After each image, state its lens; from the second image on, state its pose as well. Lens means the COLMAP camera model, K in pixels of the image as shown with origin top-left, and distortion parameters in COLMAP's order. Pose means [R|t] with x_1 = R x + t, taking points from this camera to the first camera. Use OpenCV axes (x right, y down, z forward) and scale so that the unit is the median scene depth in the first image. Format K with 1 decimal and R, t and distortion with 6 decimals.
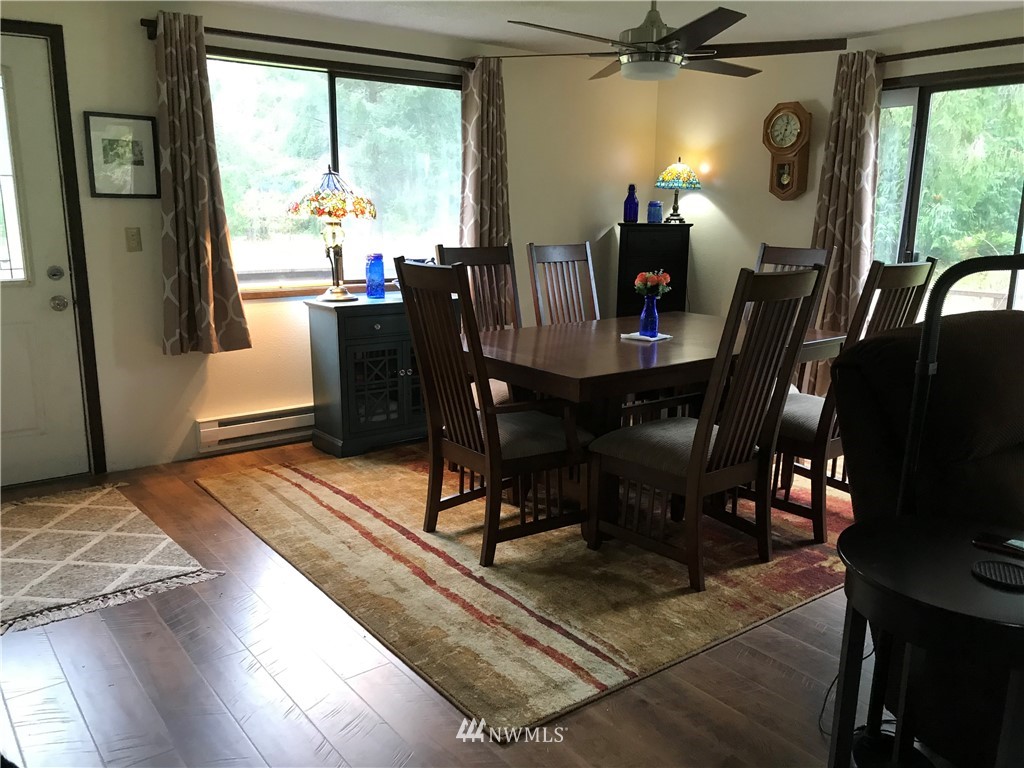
lens RADIAL K [[836.8, 0, 512.0], [0, 836.8, 384.0], [0, 0, 1]] dist [0.005760, -0.003509]
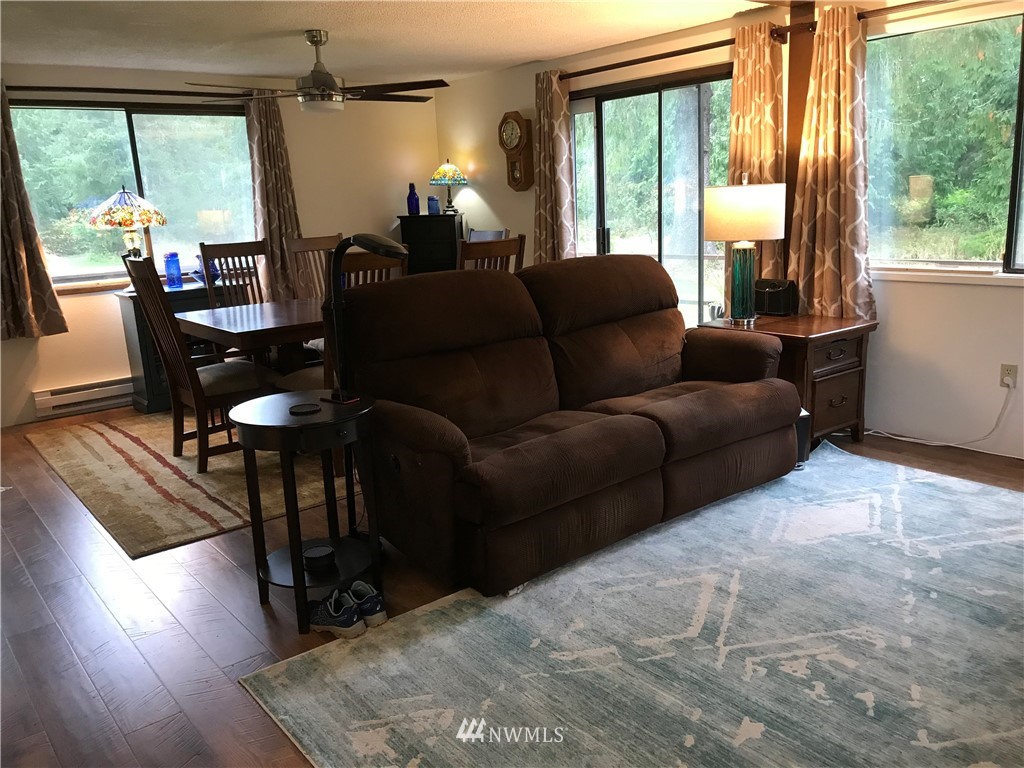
lens RADIAL K [[838.4, 0, 495.1], [0, 838.4, 386.1], [0, 0, 1]] dist [0.011495, -0.006059]
pose [[0.998467, -0.055324, 0.001911, 0.325106], [0.055286, 0.998340, 0.016144, 0.053462], [-0.002801, -0.016013, 0.999868, -0.282049]]
